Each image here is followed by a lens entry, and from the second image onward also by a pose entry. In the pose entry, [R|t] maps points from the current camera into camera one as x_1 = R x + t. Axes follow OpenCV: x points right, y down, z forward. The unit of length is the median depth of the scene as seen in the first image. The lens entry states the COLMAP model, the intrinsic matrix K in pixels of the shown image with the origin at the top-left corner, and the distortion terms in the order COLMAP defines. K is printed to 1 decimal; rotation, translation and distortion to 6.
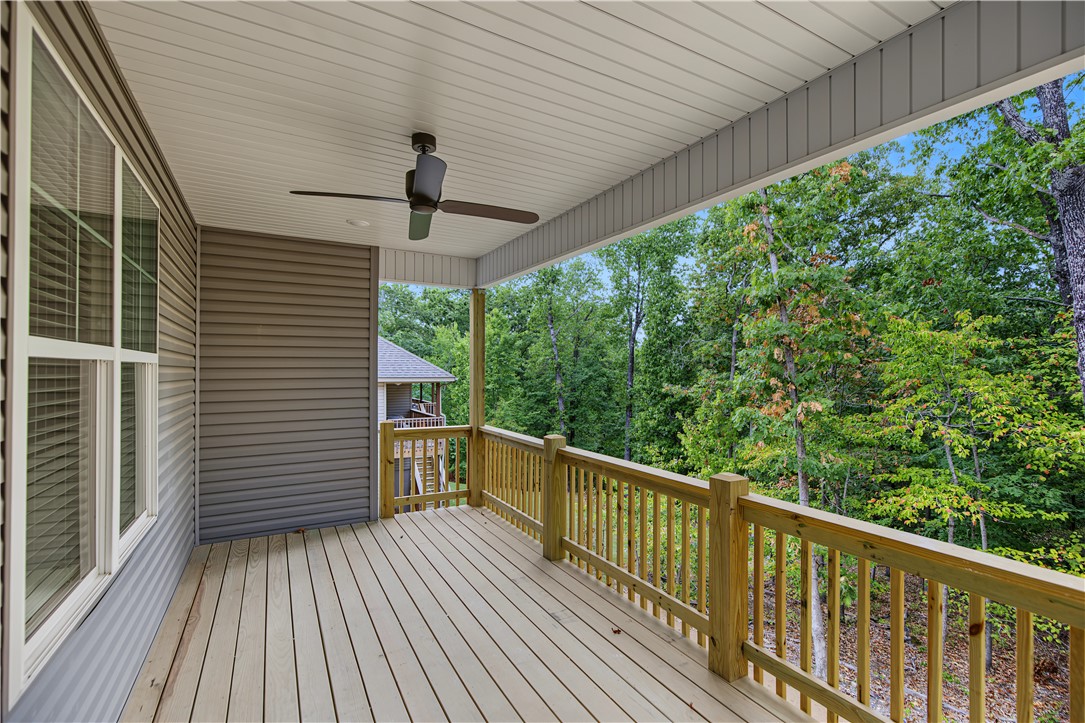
lens RADIAL K [[500.0, 0, 544.0], [0, 500.0, 368.5], [0, 0, 1]] dist [-0.002094, -0.000009]
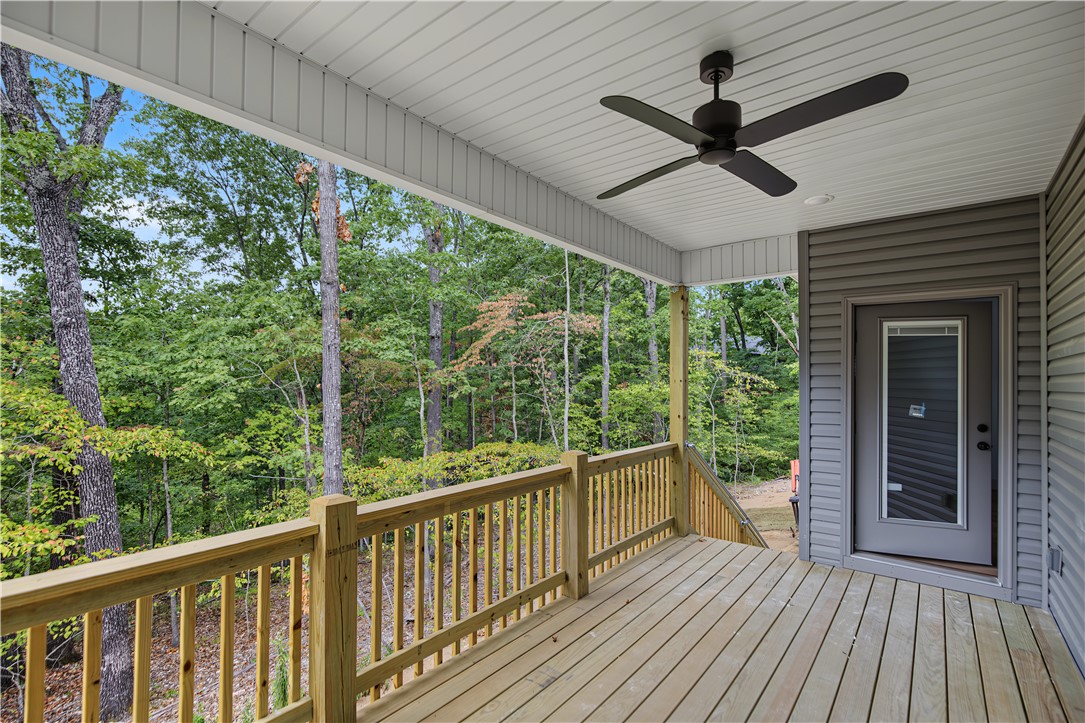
lens RADIAL K [[500.0, 0, 542.6], [0, 500.0, 365.1], [0, 0, 1]] dist [-0.002094, -0.000009]
pose [[-0.370550, 0.009593, 0.928763, -0.760678], [-0.014953, 0.999755, -0.016292, -0.001347], [-0.928692, -0.019925, -0.370316, 1.378465]]
